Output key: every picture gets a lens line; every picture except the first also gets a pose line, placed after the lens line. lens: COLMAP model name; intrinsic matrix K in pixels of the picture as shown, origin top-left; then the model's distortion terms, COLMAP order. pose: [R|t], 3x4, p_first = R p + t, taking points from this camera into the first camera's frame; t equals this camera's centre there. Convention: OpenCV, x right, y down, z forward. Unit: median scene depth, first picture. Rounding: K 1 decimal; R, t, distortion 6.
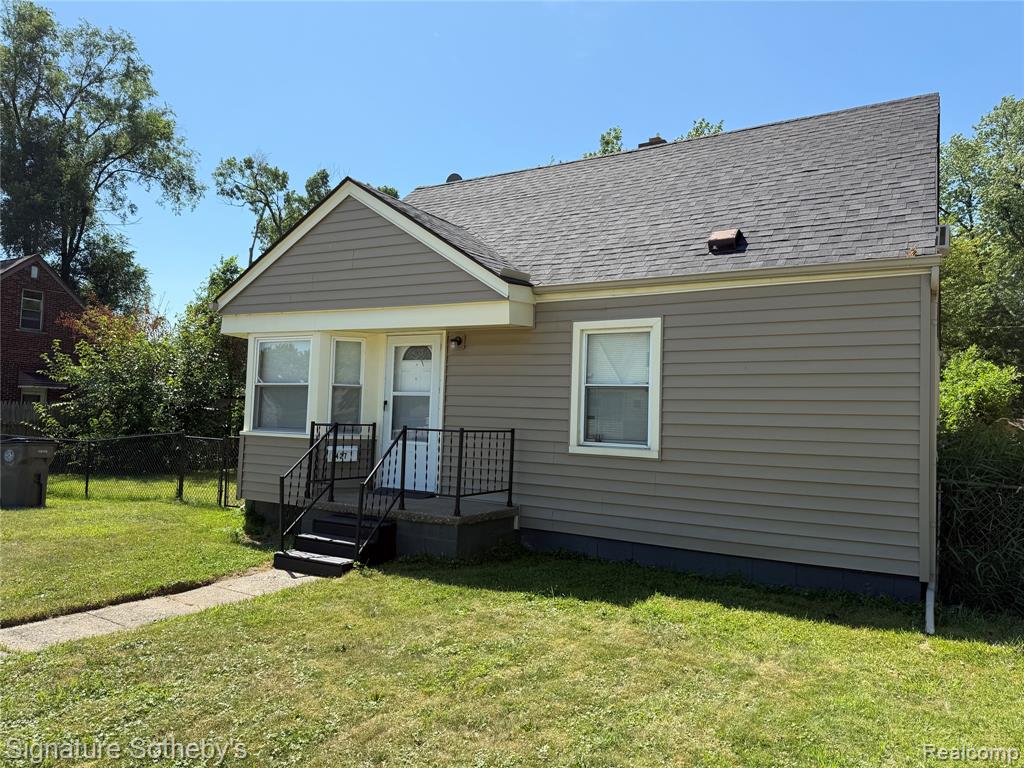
lens RADIAL K [[718.4, 0, 512.0], [0, 718.4, 384.0], [0, 0, 1]] dist [0.226046, -0.404682]
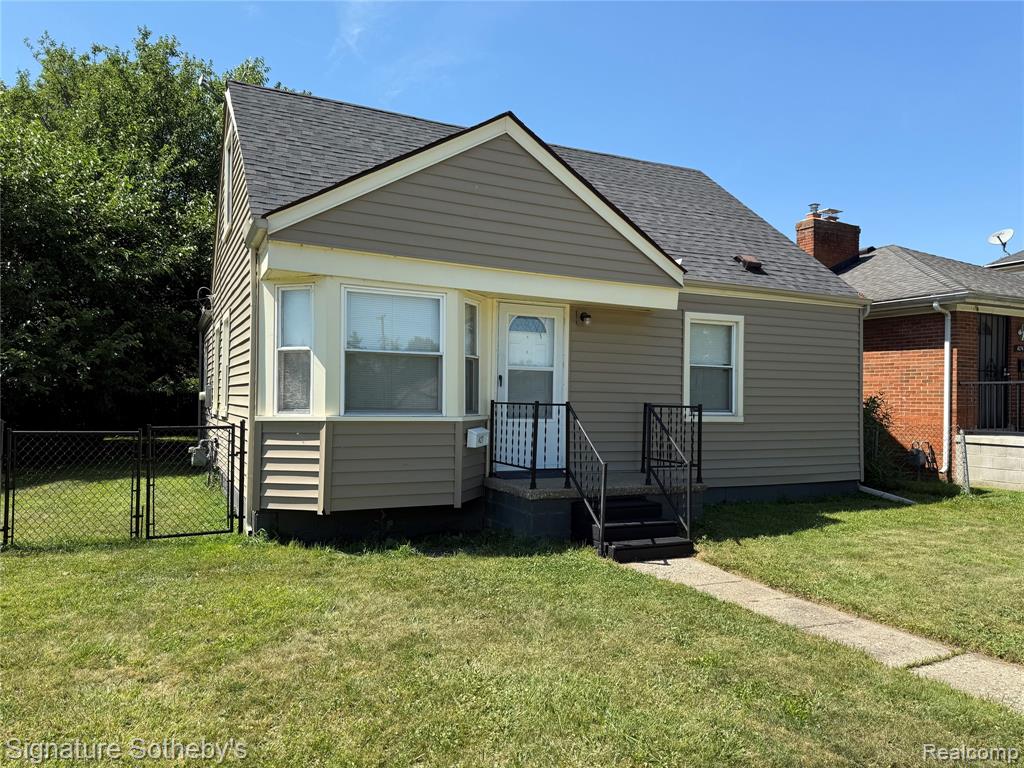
lens RADIAL K [[707.4, 0, 510.9], [0, 707.4, 393.1], [0, 0, 1]] dist [0.103194, -0.138049]
pose [[0.531119, -0.021879, 0.847015, -0.903584], [-0.041672, 0.997782, 0.051904, -0.000678], [-0.846272, -0.062864, 0.529030, 0.525253]]
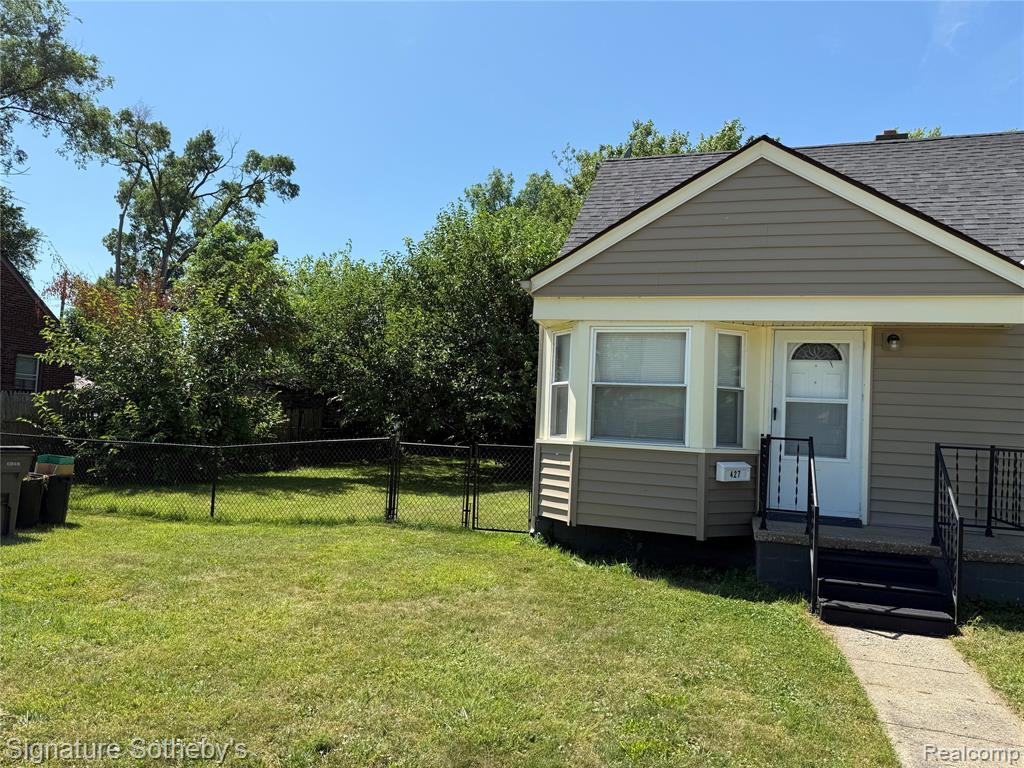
lens RADIAL K [[707.4, 0, 510.9], [0, 707.4, 393.1], [0, 0, 1]] dist [0.103194, -0.138049]
pose [[0.966923, 0.018157, 0.254420, -0.677069], [-0.024432, 0.999470, 0.021527, -0.004095], [-0.253894, -0.027031, 0.966854, 0.278833]]
